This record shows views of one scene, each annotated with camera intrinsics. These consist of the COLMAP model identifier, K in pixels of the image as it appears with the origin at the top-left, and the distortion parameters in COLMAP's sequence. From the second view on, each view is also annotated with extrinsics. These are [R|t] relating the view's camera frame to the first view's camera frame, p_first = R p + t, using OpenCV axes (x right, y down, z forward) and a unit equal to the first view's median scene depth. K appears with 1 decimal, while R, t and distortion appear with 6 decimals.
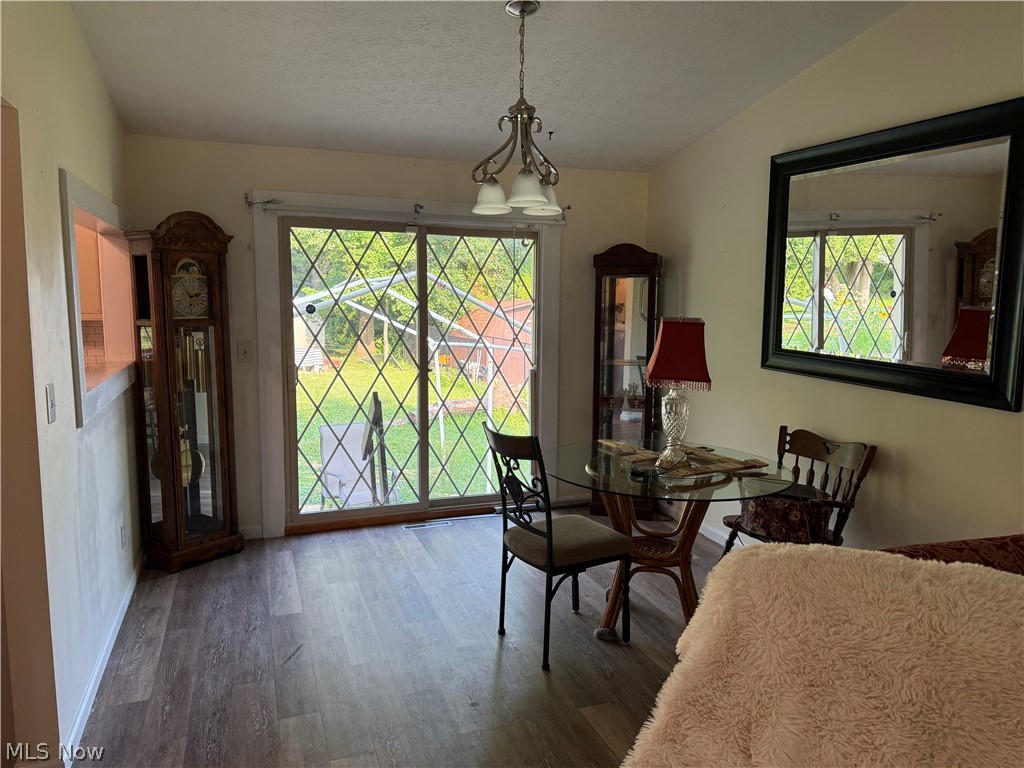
lens RADIAL K [[722.5, 0, 511.0], [0, 722.5, 385.7], [0, 0, 1]] dist [0.002633, -0.000619]
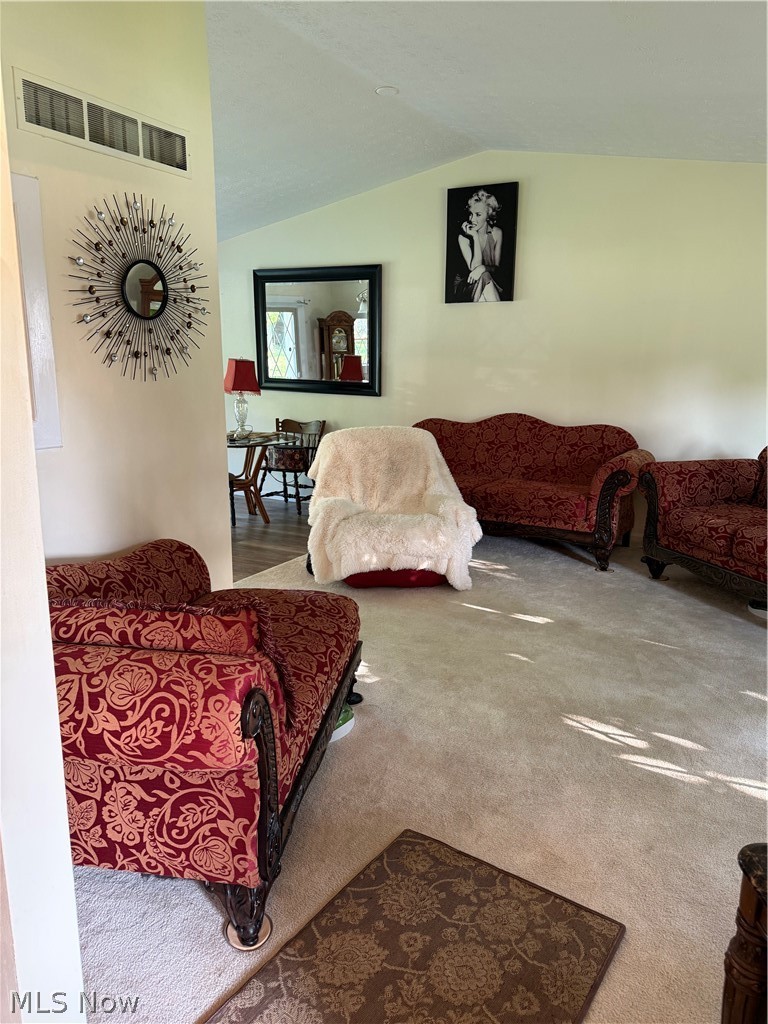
lens RADIAL K [[722.5, 0, 383.2], [0, 722.5, 512.4], [0, 0, 1]] dist [0.002633, -0.000619]
pose [[0.763003, -0.132292, 0.632712, -0.649790], [0.072654, 0.990182, 0.119419, 0.094535], [-0.642299, -0.045148, 0.765124, -0.651943]]
